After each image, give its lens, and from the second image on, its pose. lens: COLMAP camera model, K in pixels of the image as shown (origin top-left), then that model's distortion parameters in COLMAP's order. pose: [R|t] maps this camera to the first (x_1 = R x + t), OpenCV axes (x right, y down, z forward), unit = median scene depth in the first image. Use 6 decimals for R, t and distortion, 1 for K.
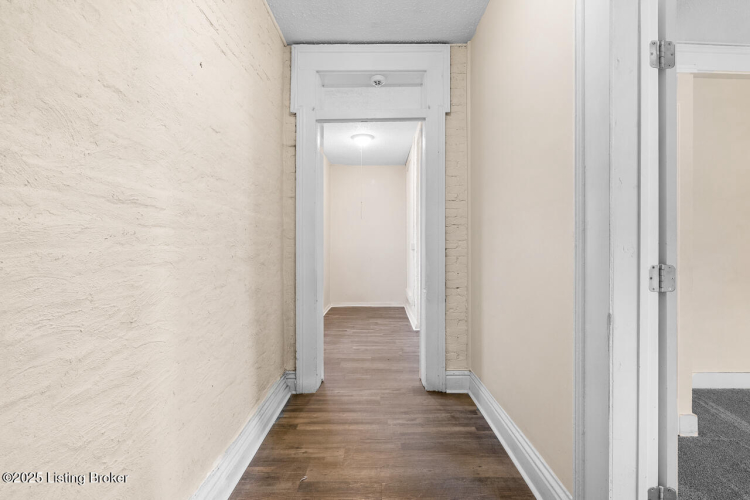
lens RADIAL K [[370.6, 0, 383.7], [0, 370.6, 242.7], [0, 0, 1]] dist [-0.001771, -0.001799]
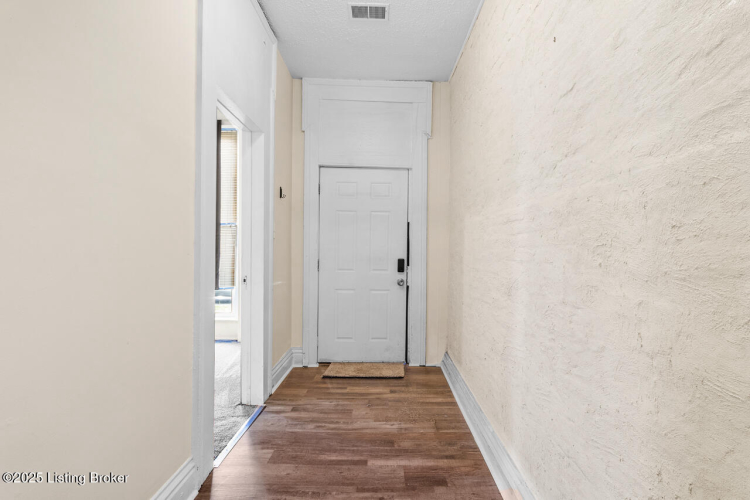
lens RADIAL K [[370.6, 0, 383.7], [0, 370.6, 242.7], [0, 0, 1]] dist [-0.001771, -0.001799]
pose [[-0.999969, -0.002514, 0.007436, -0.049800], [-0.002737, 0.999542, -0.030132, 0.012577], [-0.007356, -0.030152, -0.999518, 0.944075]]
